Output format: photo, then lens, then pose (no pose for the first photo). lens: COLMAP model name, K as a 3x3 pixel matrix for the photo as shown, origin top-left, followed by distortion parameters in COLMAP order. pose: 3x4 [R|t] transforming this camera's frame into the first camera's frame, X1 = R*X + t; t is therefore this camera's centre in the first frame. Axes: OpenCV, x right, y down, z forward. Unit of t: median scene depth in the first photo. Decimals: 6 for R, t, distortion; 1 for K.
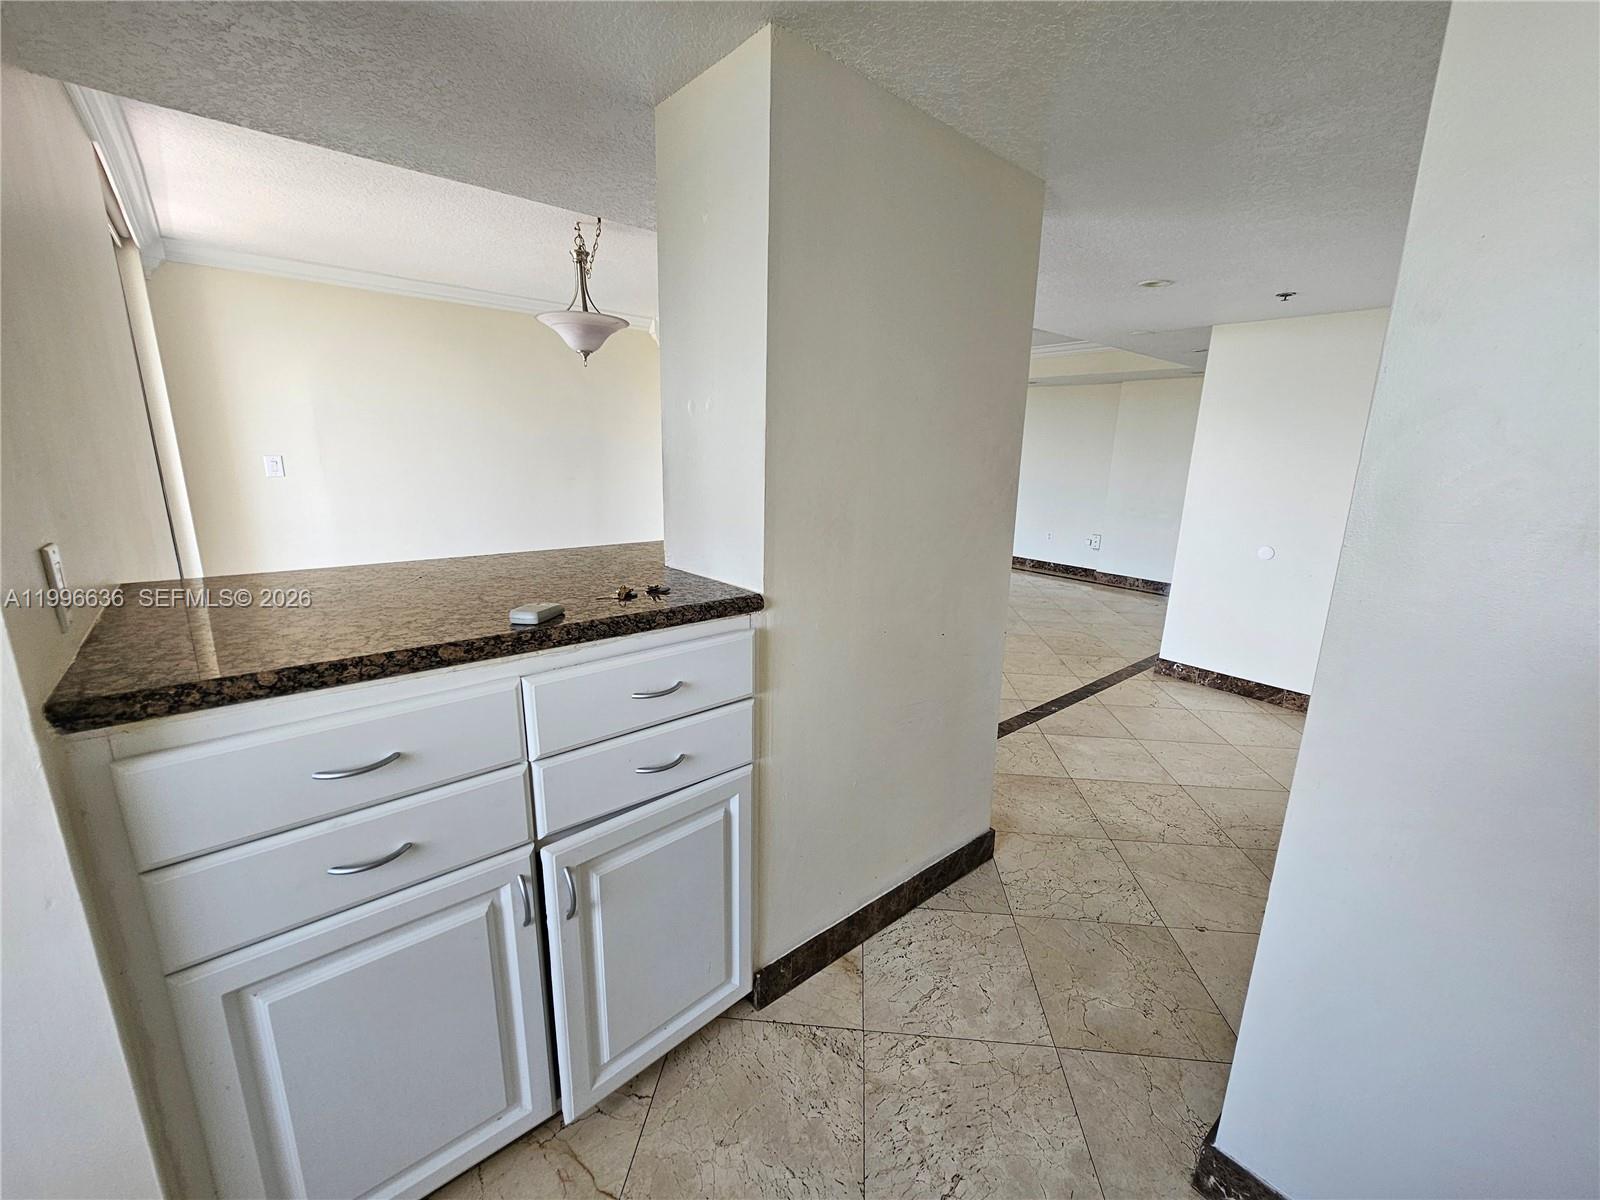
lens RADIAL K [[658.5, 0, 805.4], [0, 658.5, 602.7], [0, 0, 1]] dist [0.001688, 0.000189]
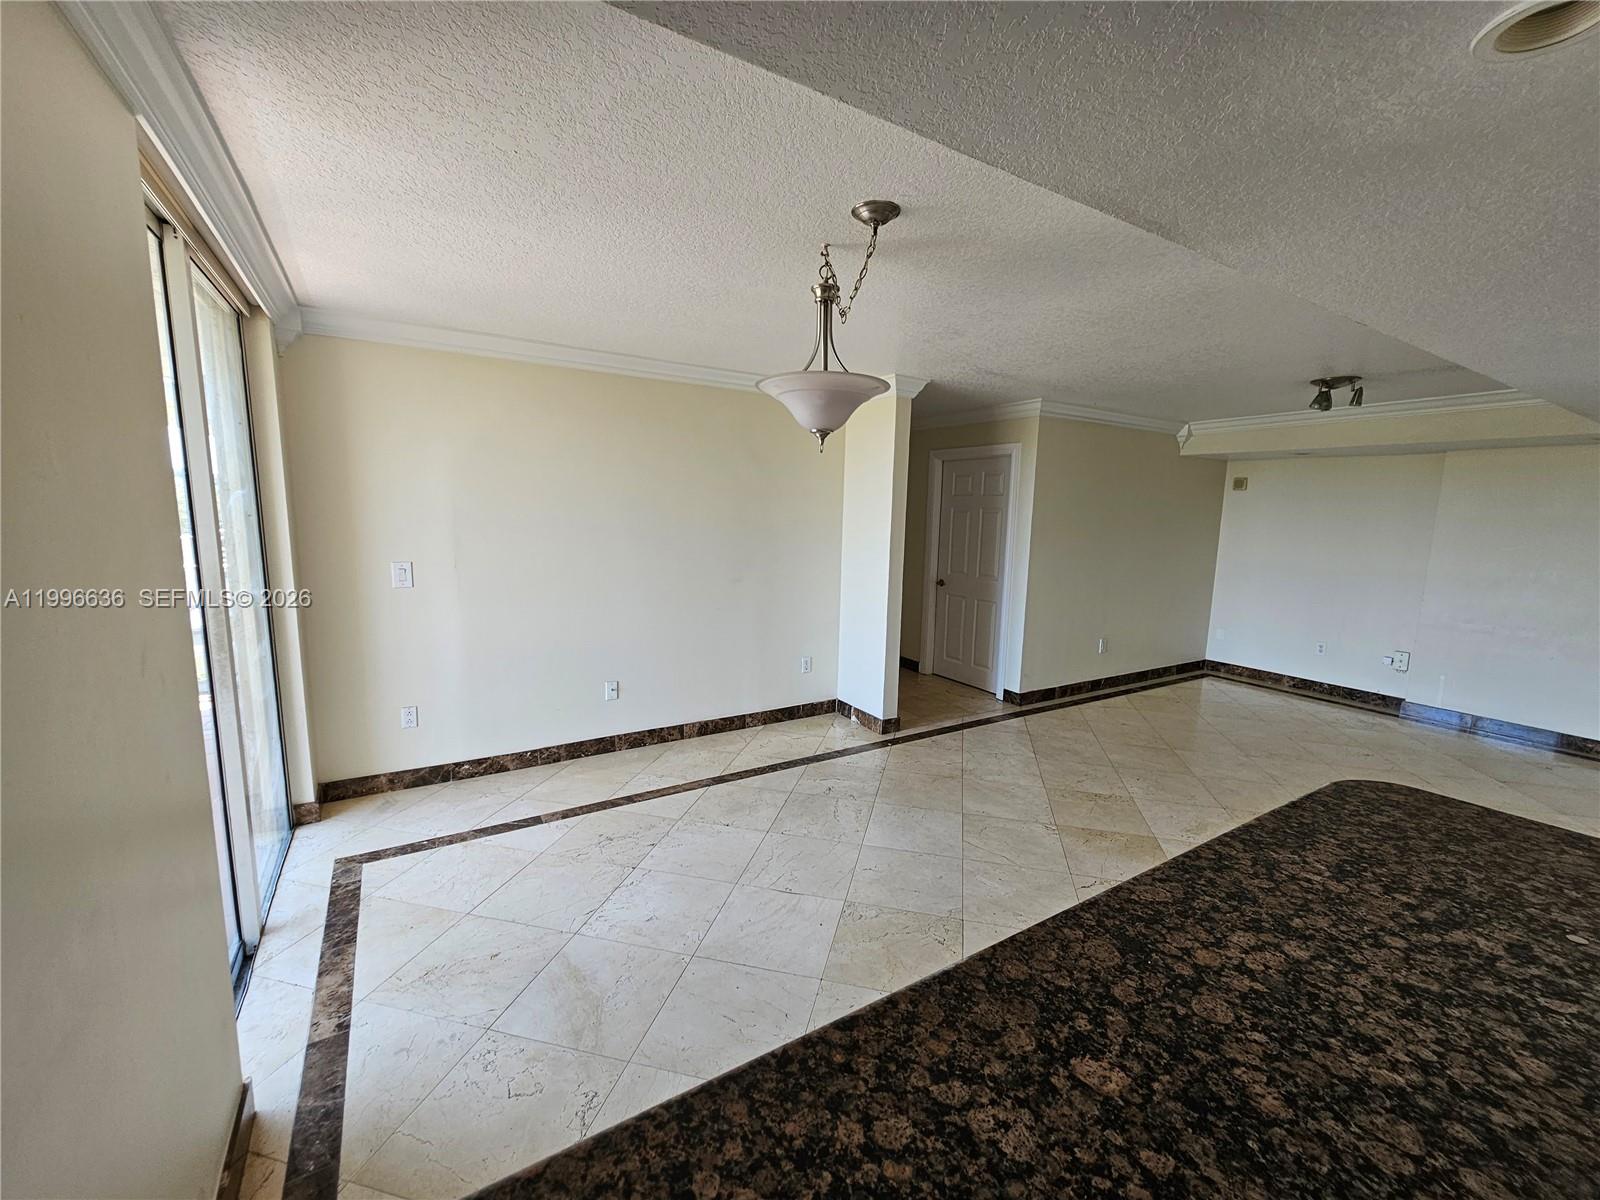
lens RADIAL K [[660.5, 0, 802.9], [0, 660.5, 600.8], [0, 0, 1]] dist [-0.003279, -0.000271]
pose [[0.987924, 0.019372, -0.153722, -0.205069], [-0.034363, 0.994838, -0.095476, -0.120687], [0.151079, 0.099606, 0.983491, 0.295594]]
